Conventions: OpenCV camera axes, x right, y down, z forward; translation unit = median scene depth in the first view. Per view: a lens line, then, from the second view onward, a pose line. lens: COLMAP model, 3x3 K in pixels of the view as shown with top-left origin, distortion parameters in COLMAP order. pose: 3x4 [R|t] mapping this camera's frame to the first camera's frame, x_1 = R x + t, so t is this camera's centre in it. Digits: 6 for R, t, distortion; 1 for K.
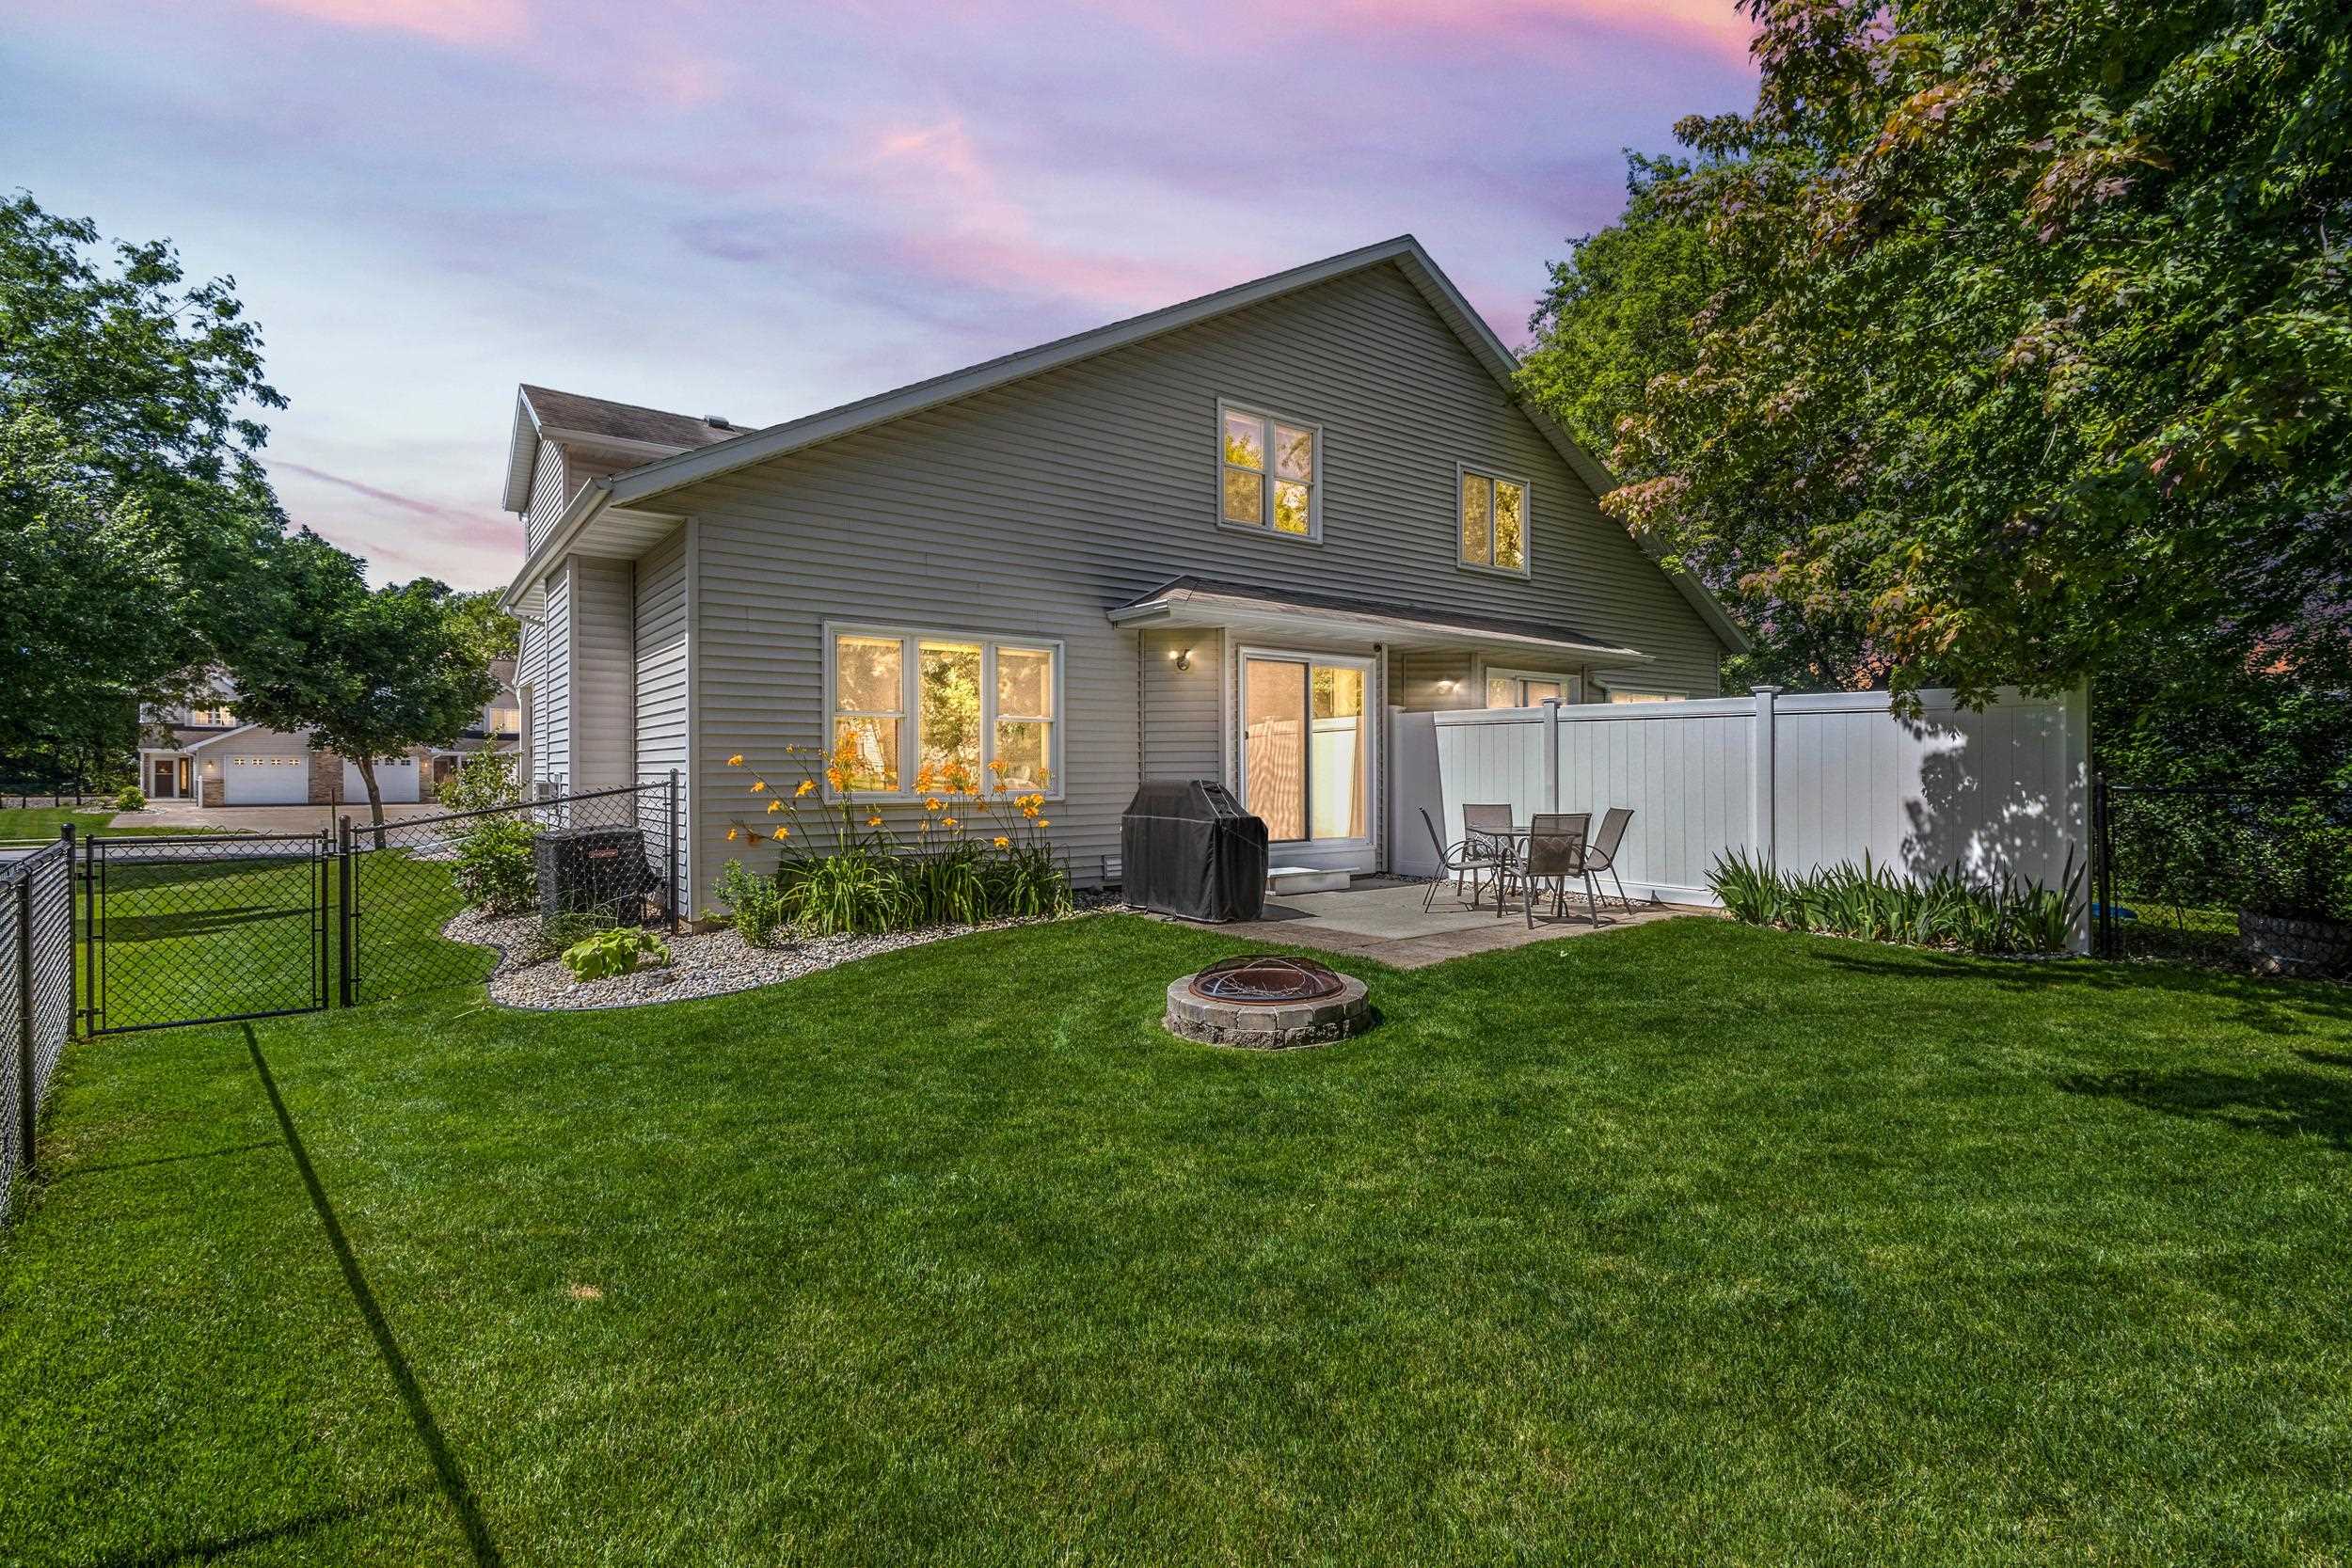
lens RADIAL K [[1082.0, 0, 1180.9], [0, 1082.0, 776.1], [0, 0, 1]] dist [0.012353, -0.001331]
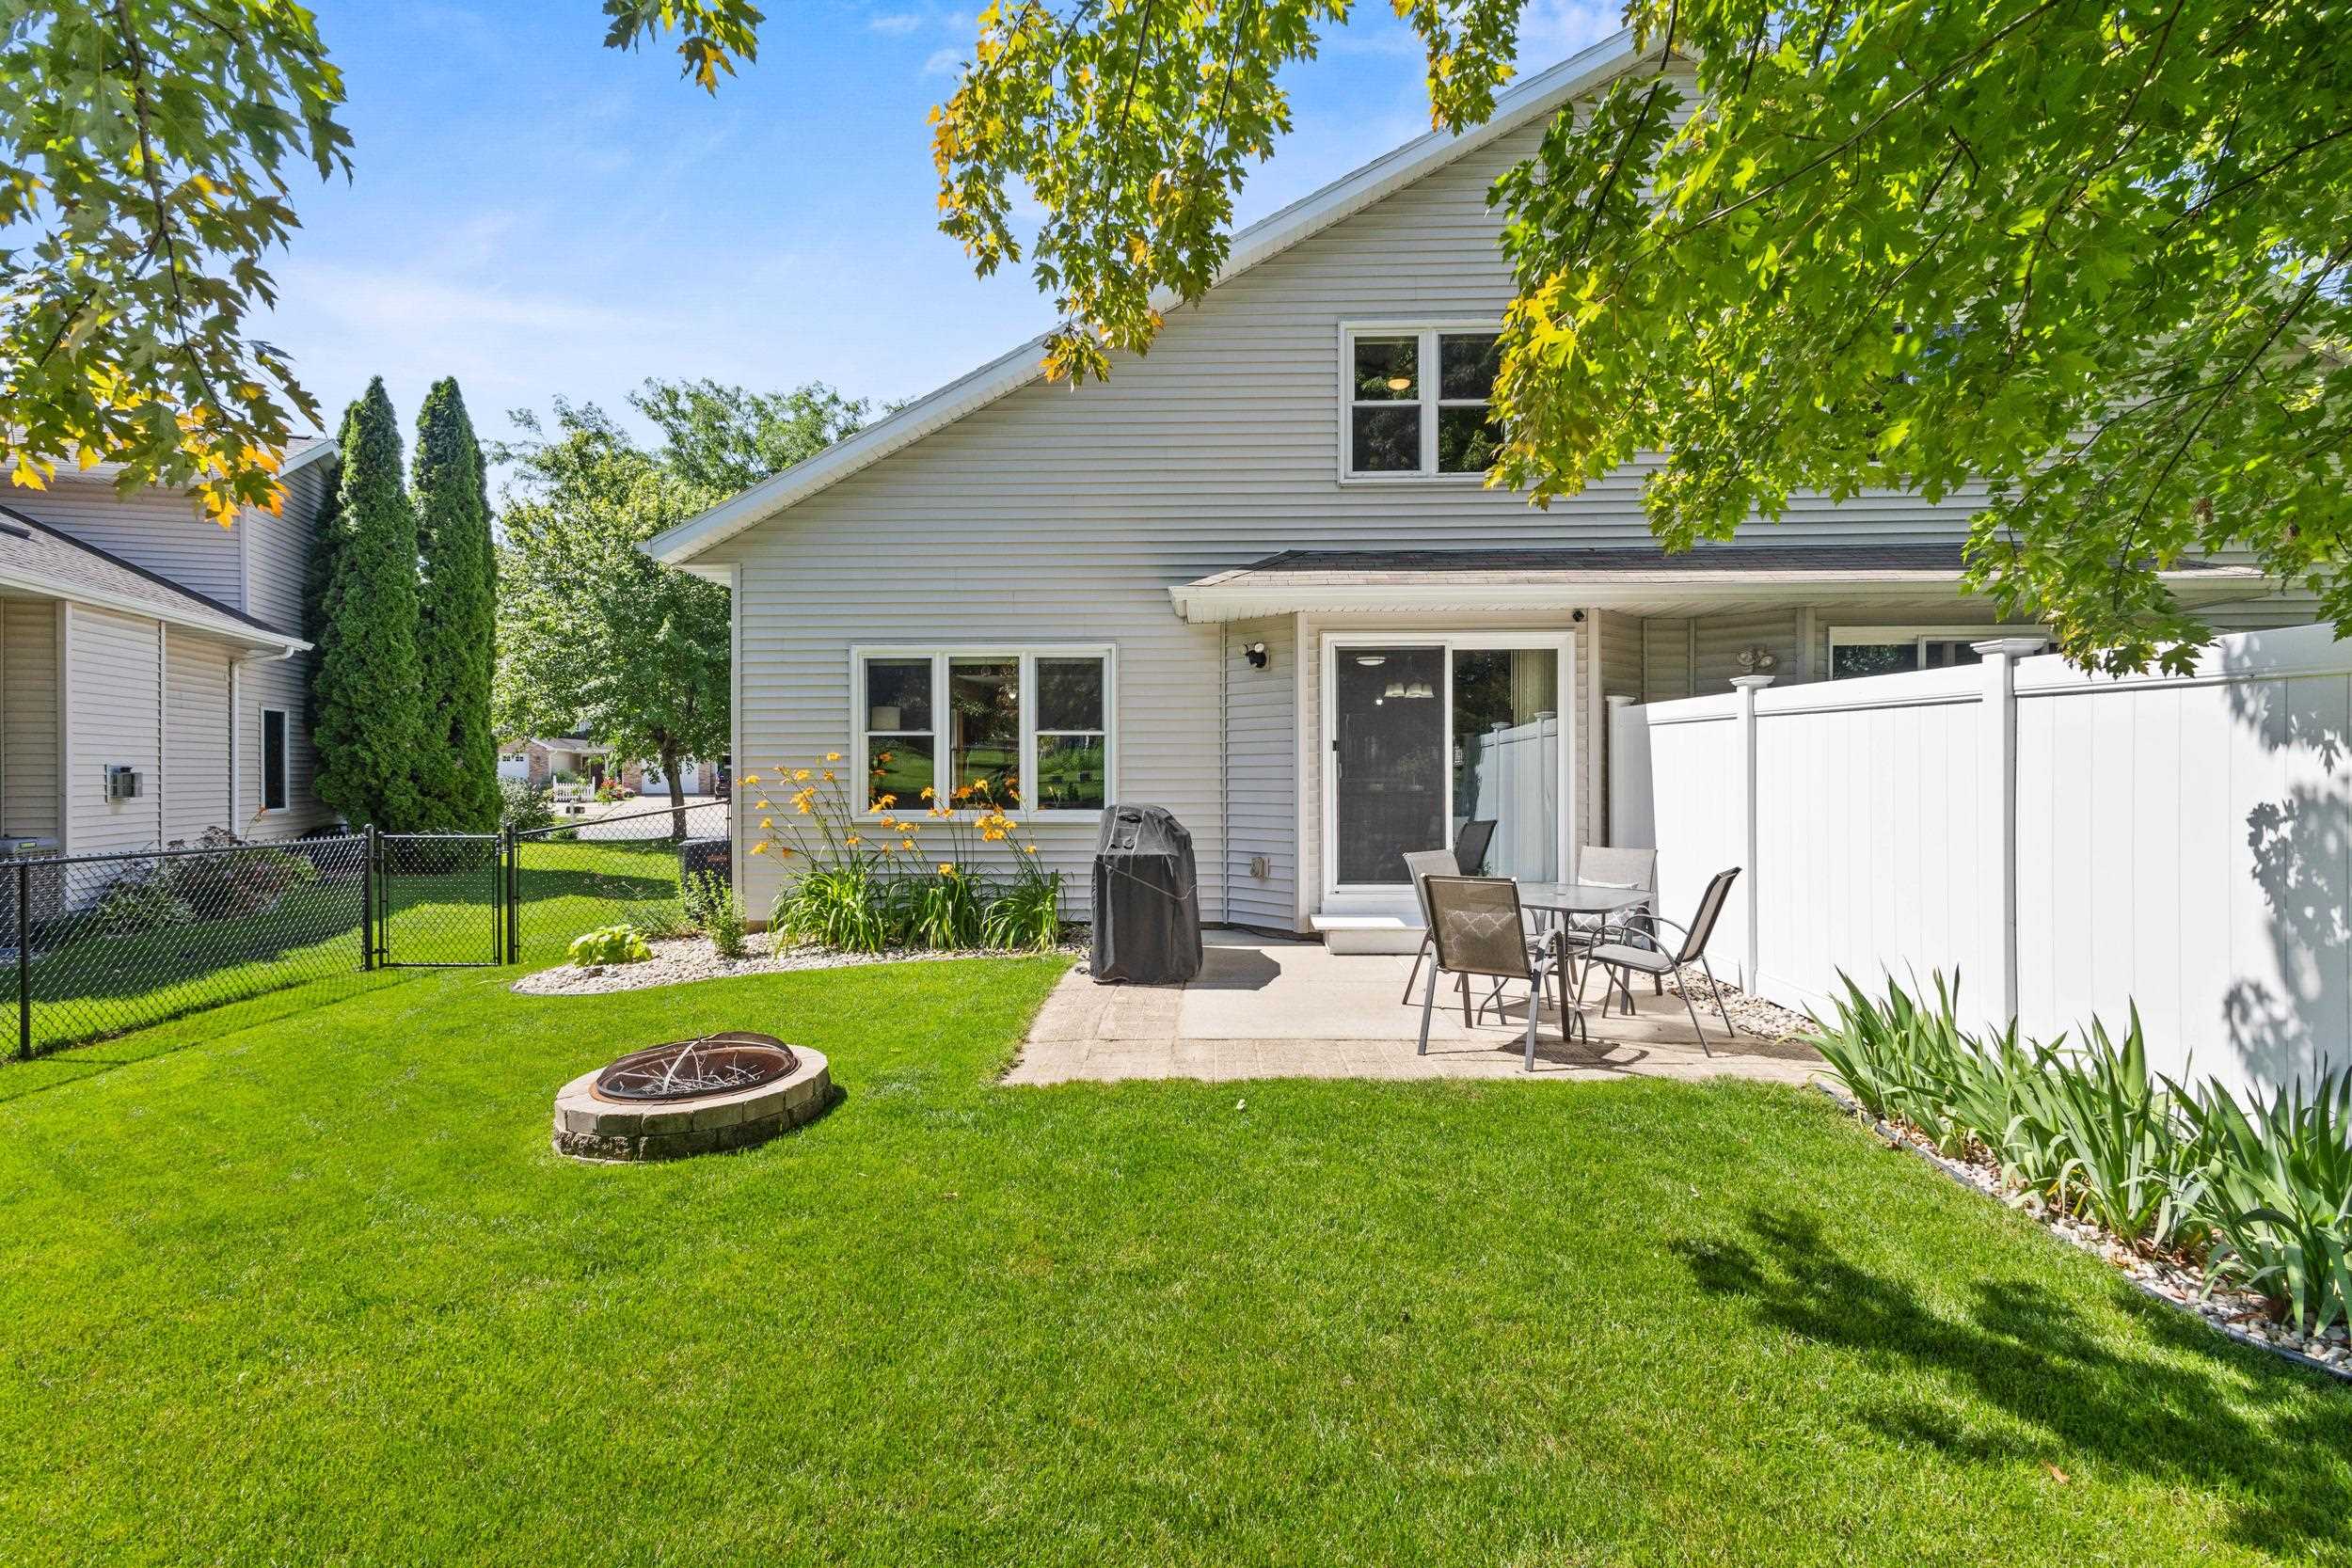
lens RADIAL K [[1082.0, 0, 1176.4], [0, 1082.0, 782.6], [0, 0, 1]] dist [0.012353, -0.001331]
pose [[0.776564, 0.008291, -0.629983, 0.619557], [-0.002785, 0.999949, 0.009727, -0.024491], [0.630032, -0.005800, 0.776548, 0.420823]]
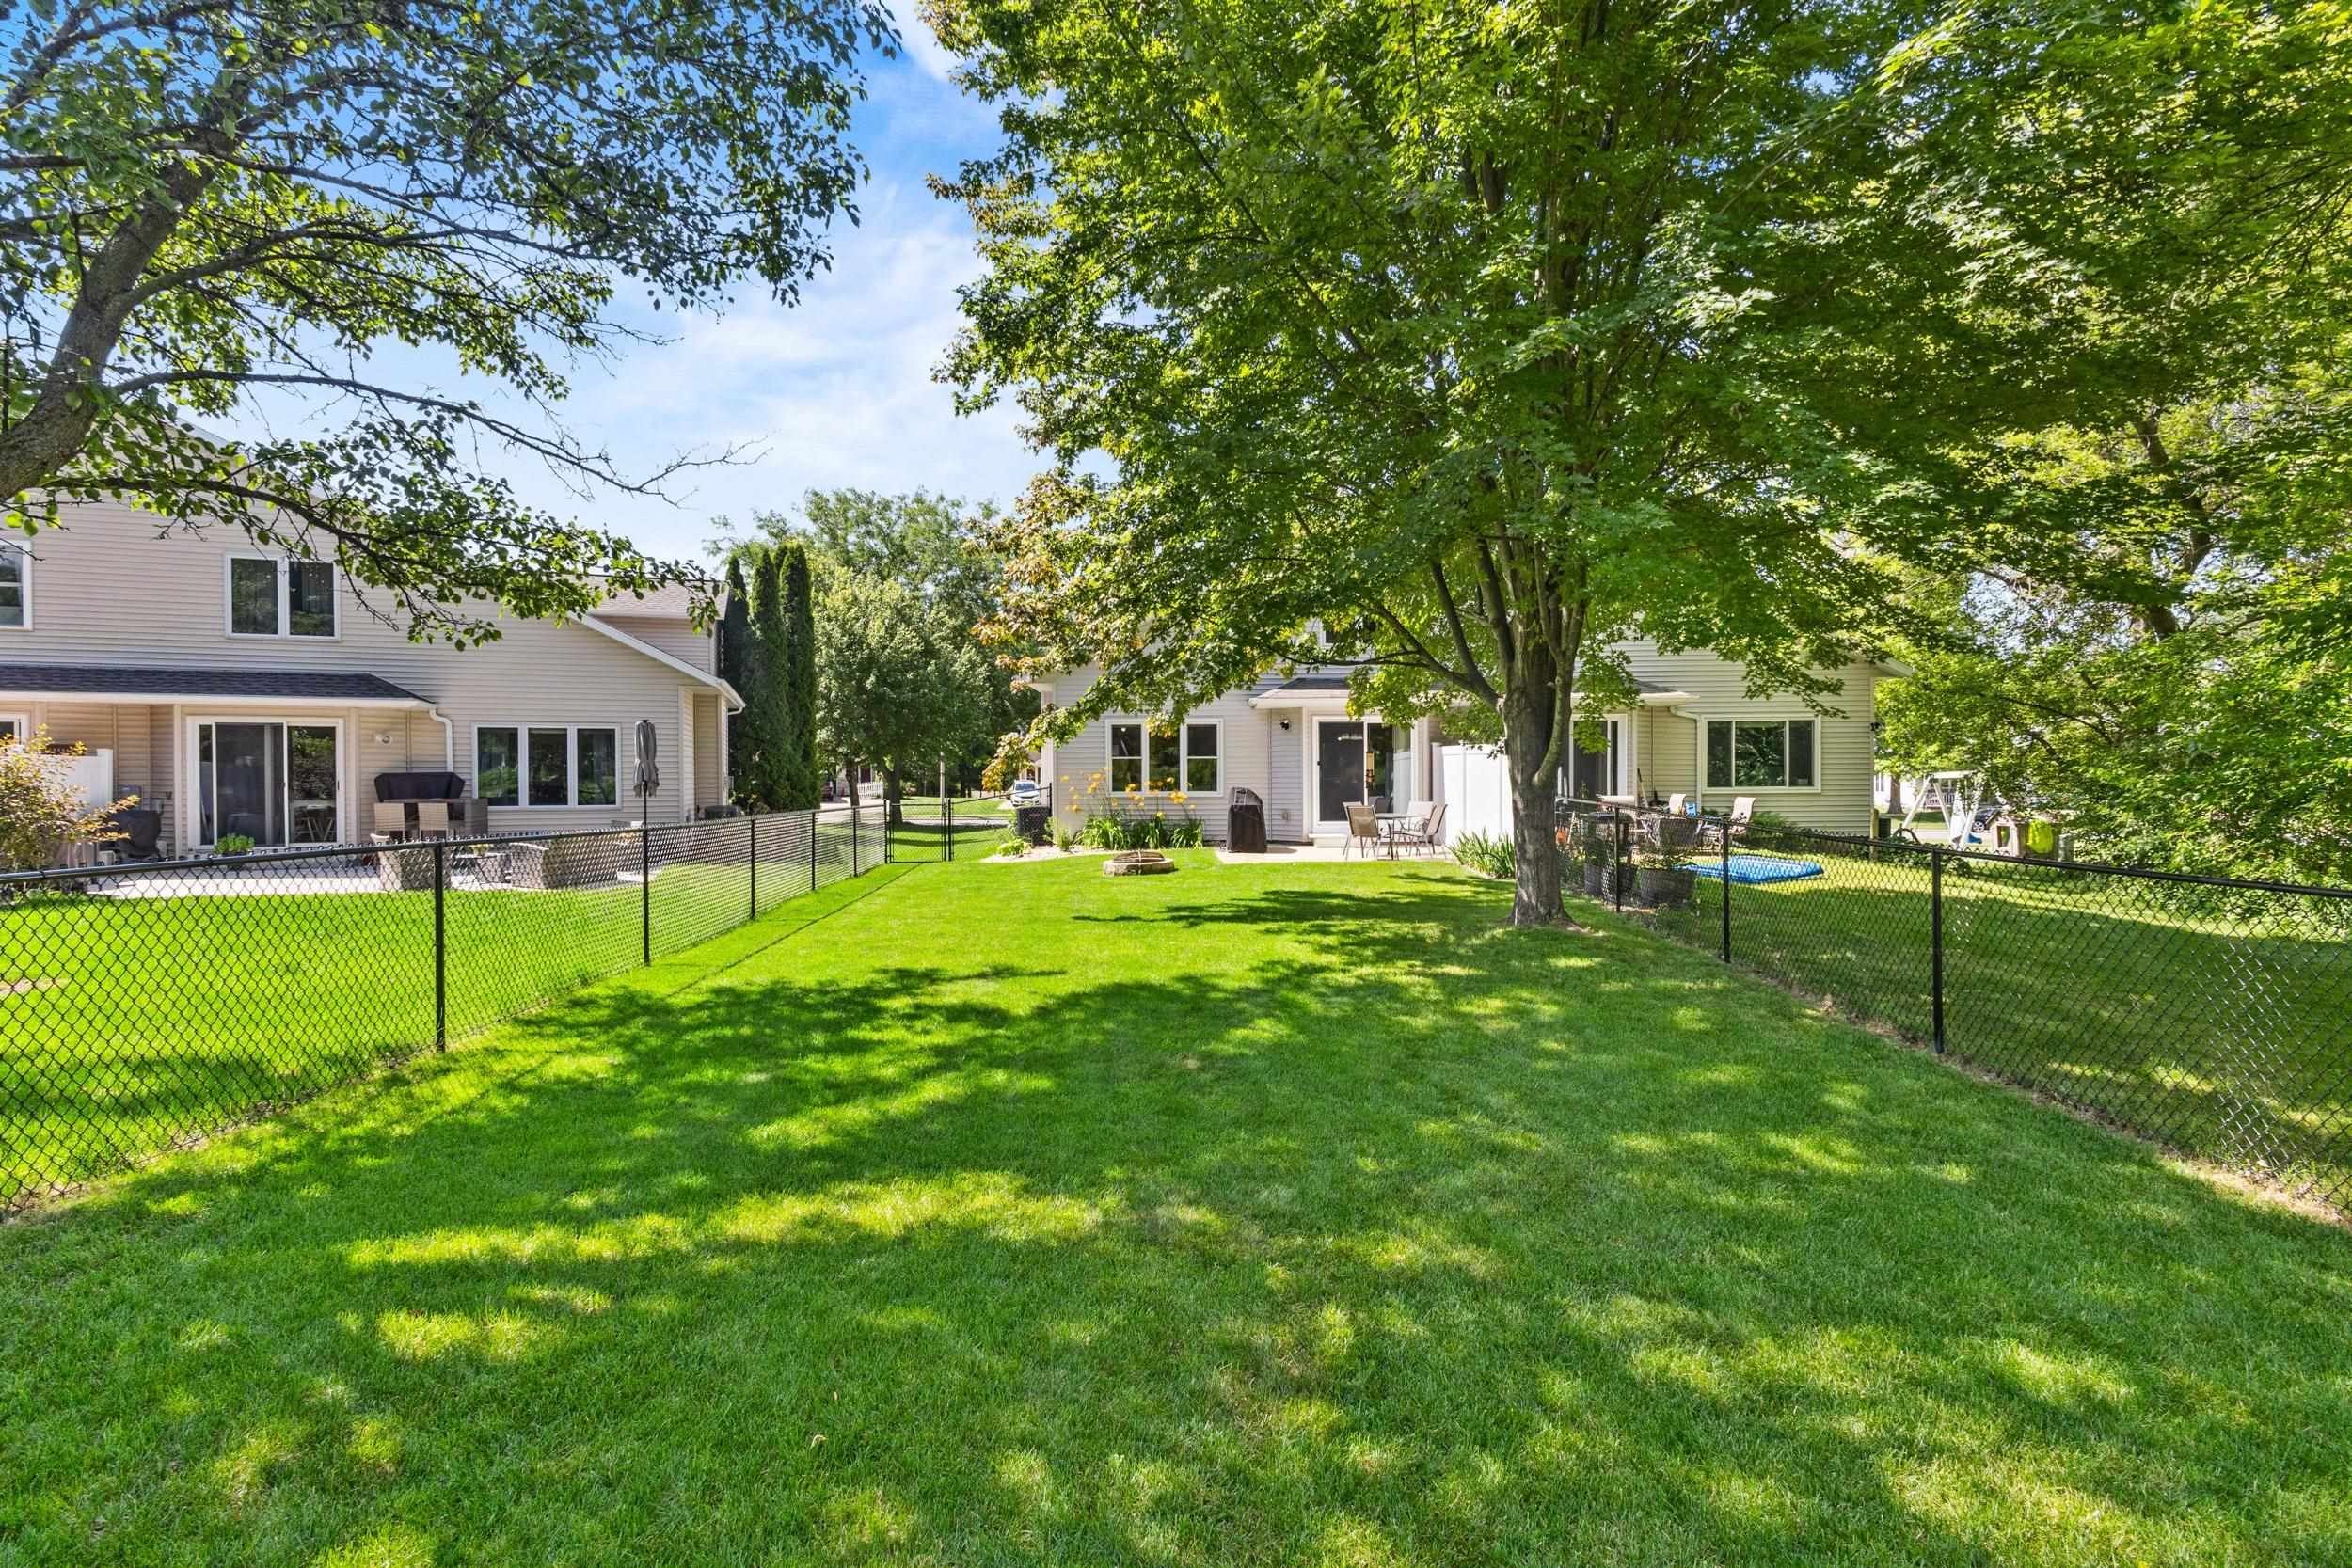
lens RADIAL K [[1082.0, 0, 1174.4], [0, 1082.0, 782.9], [0, 0, 1]] dist [0.012353, -0.001331]
pose [[0.783292, -0.000318, -0.621653, 1.367557], [0.000245, 1.000000, -0.000203, -0.004746], [0.621653, 0.000006, 0.783292, -0.826592]]
